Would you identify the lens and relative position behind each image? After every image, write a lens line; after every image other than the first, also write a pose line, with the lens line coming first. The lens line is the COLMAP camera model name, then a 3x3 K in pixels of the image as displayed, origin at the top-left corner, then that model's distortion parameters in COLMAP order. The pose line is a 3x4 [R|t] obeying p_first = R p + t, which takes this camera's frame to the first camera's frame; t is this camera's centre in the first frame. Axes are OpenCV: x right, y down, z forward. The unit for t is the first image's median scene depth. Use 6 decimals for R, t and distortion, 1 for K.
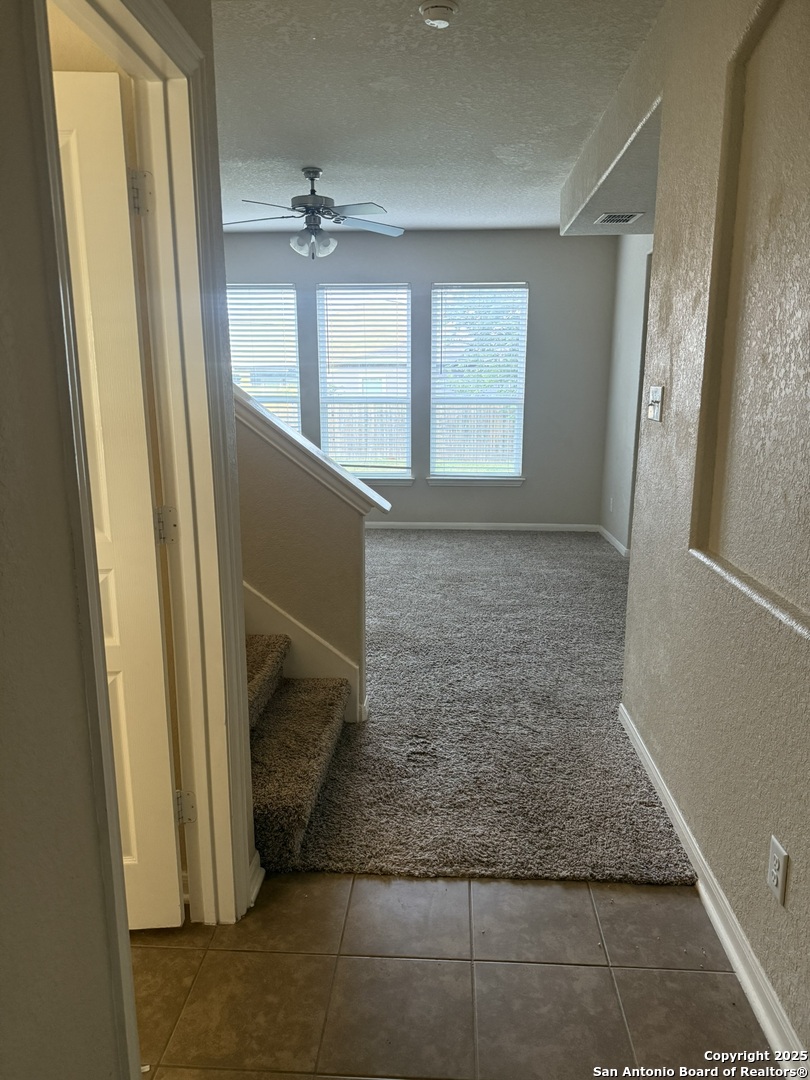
lens RADIAL K [[756.4, 0, 405.1], [0, 756.4, 540.7], [0, 0, 1]] dist [0.063315, -0.064469]
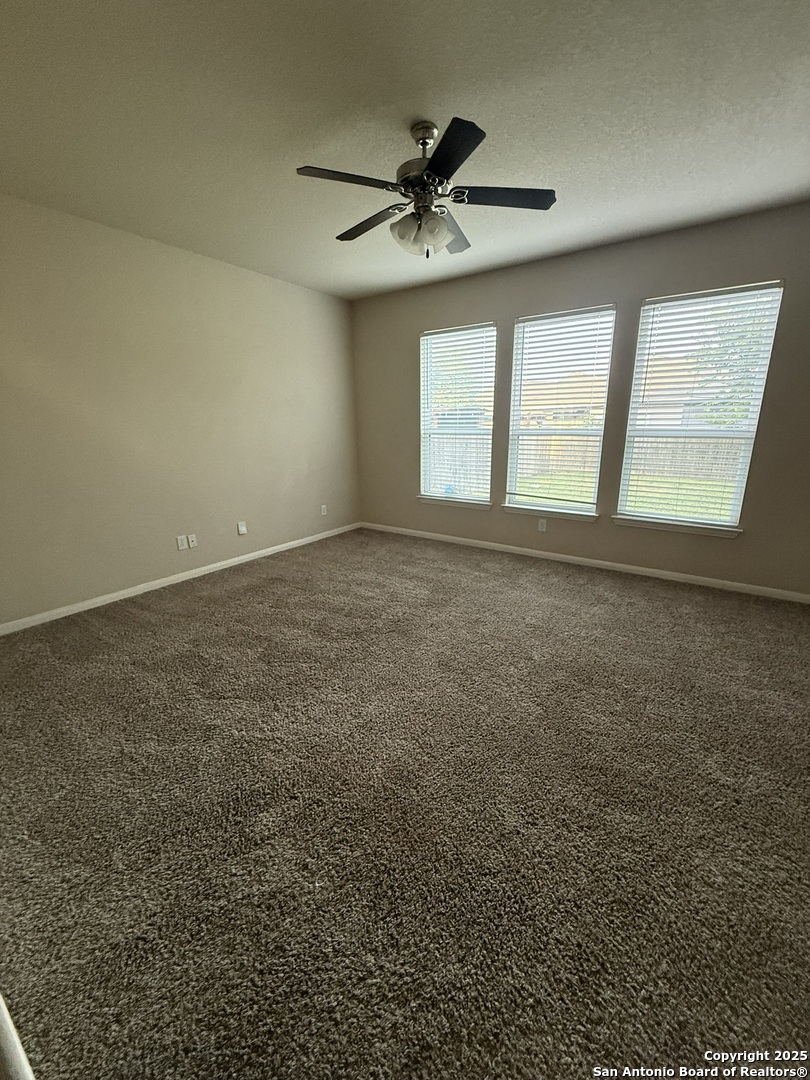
lens RADIAL K [[433.2, 0, 407.8], [0, 433.2, 537.7], [0, 0, 1]] dist [-0.002496, -0.000613]
pose [[0.851197, 0.121515, -0.510586, 0.091311], [-0.094106, 0.992399, 0.079298, -0.076927], [0.516341, -0.019449, 0.856162, 0.418578]]
